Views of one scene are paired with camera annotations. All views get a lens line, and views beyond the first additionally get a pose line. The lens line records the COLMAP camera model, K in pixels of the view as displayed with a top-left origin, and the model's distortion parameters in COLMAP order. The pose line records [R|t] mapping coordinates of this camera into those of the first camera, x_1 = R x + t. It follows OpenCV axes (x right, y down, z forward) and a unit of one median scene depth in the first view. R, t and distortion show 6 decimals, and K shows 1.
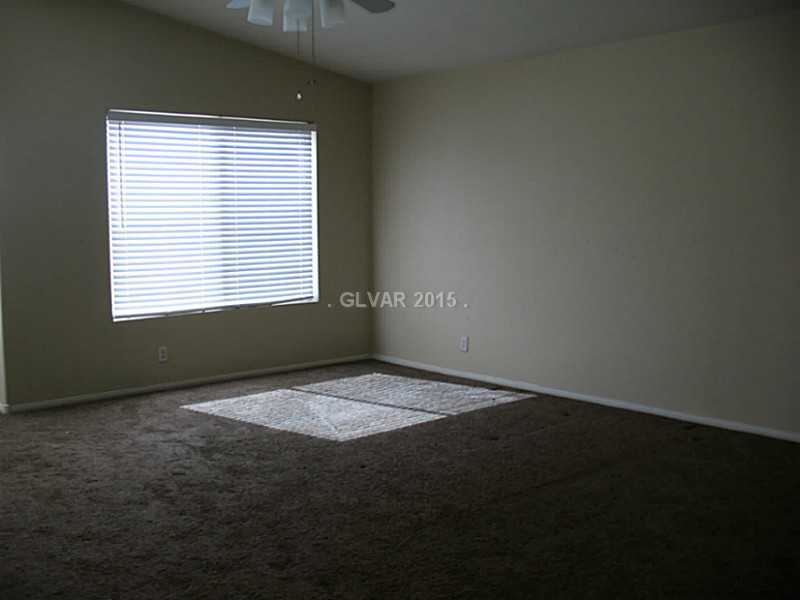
lens RADIAL K [[822.6, 0, 390.9], [0, 822.6, 298.0], [0, 0, 1]] dist [-0.179502, 0.191723]
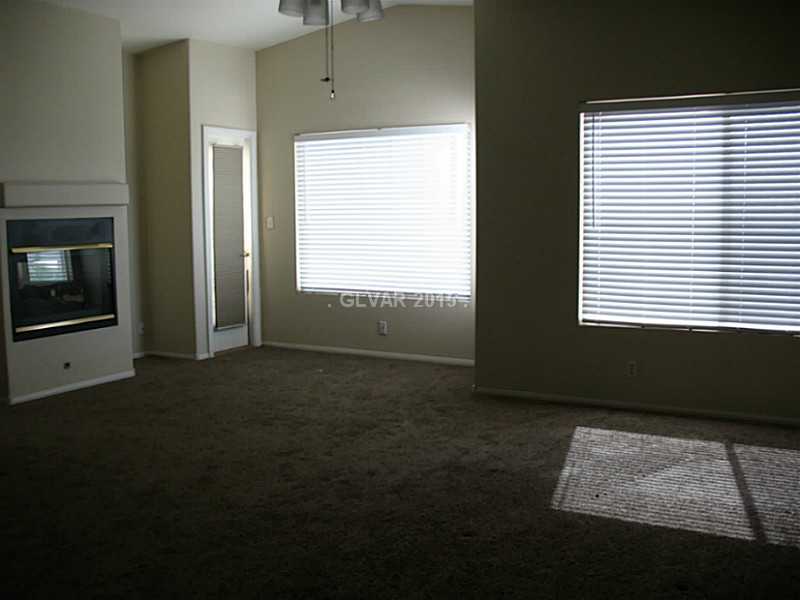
lens RADIAL K [[822.6, 0, 390.9], [0, 822.6, 298.0], [0, 0, 1]] dist [-0.179502, 0.191723]
pose [[0.337386, 0.103749, -0.935632, 0.486695], [-0.088309, 0.993013, 0.078268, -0.059194], [0.937215, 0.056219, 0.344191, 0.469286]]
